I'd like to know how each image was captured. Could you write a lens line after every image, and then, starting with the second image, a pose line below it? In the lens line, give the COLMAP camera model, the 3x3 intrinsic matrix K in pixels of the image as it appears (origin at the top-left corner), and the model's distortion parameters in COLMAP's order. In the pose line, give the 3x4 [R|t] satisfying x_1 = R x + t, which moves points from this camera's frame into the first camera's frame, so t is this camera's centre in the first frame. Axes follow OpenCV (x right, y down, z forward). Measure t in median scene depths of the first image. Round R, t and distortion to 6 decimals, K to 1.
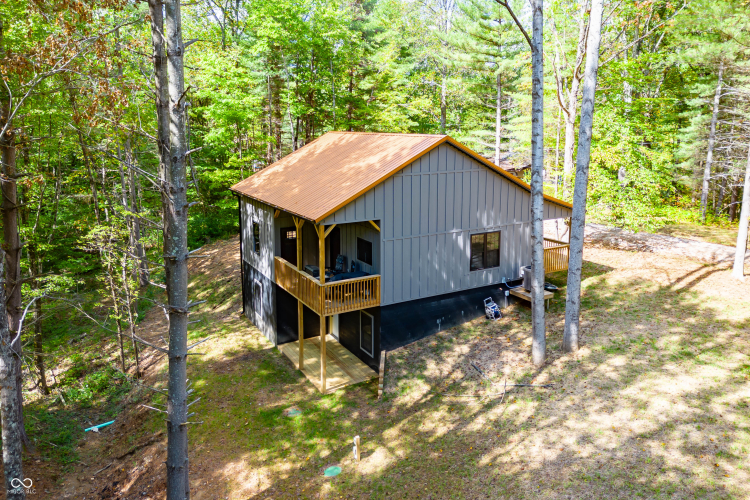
lens RADIAL K [[543.8, 0, 375.8], [0, 543.8, 209.4], [0, 0, 1]] dist [0.004574, -0.000866]
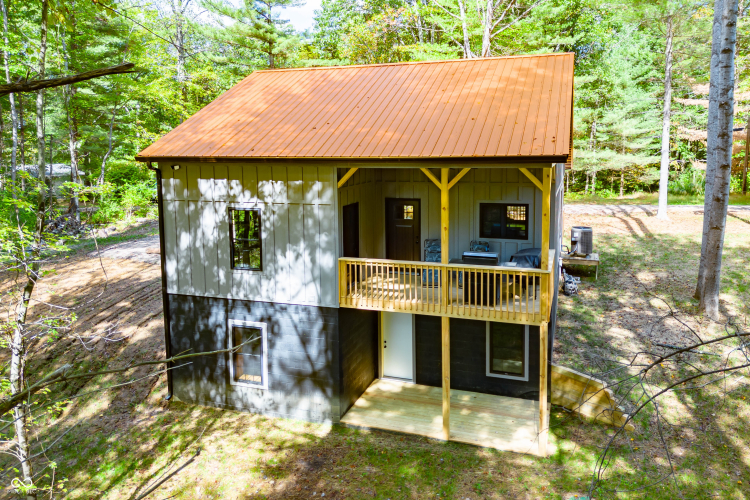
lens RADIAL K [[545.3, 0, 389.9], [0, 545.3, 195.9], [0, 0, 1]] dist [0.050963, 0.000025]
pose [[0.739388, -0.072565, 0.669357, -0.543551], [0.120779, 0.992343, -0.025836, 0.046855], [-0.662358, 0.099947, 0.742491, 0.577679]]
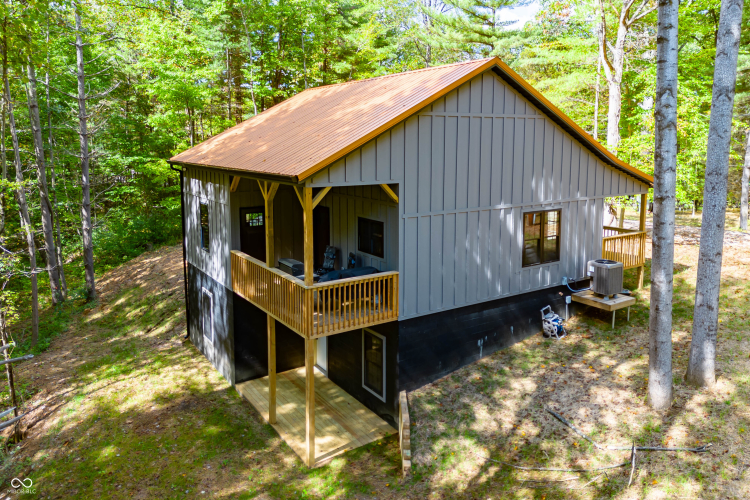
lens RADIAL K [[543.8, 0, 375.8], [0, 543.8, 209.4], [0, 0, 1]] dist [0.004574, -0.000866]
pose [[0.997785, -0.007613, 0.066087, -0.055122], [0.010050, 0.999279, -0.036620, 0.065938], [-0.065761, 0.037203, 0.997142, 0.337876]]
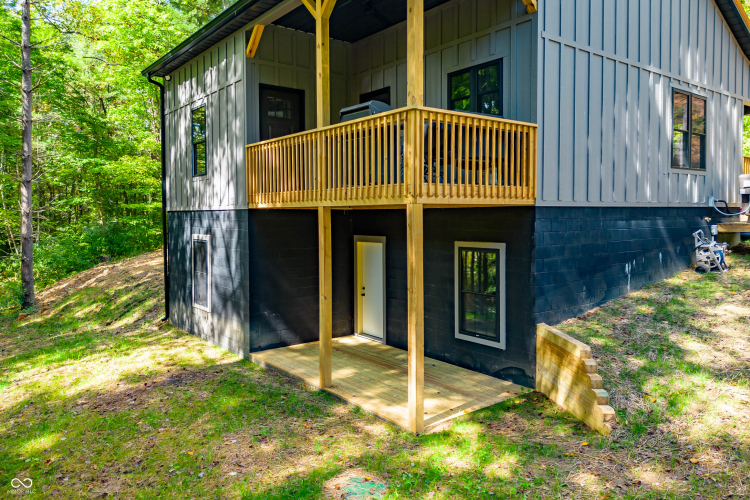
lens RADIAL K [[547.2, 0, 379.3], [0, 547.2, 239.7], [0, 0, 1]] dist [0.002571, -0.001382]
pose [[0.989350, -0.010807, 0.145151, -0.152977], [0.028599, 0.992234, -0.121054, 0.232127], [-0.142716, 0.123916, 0.981976, 0.585482]]
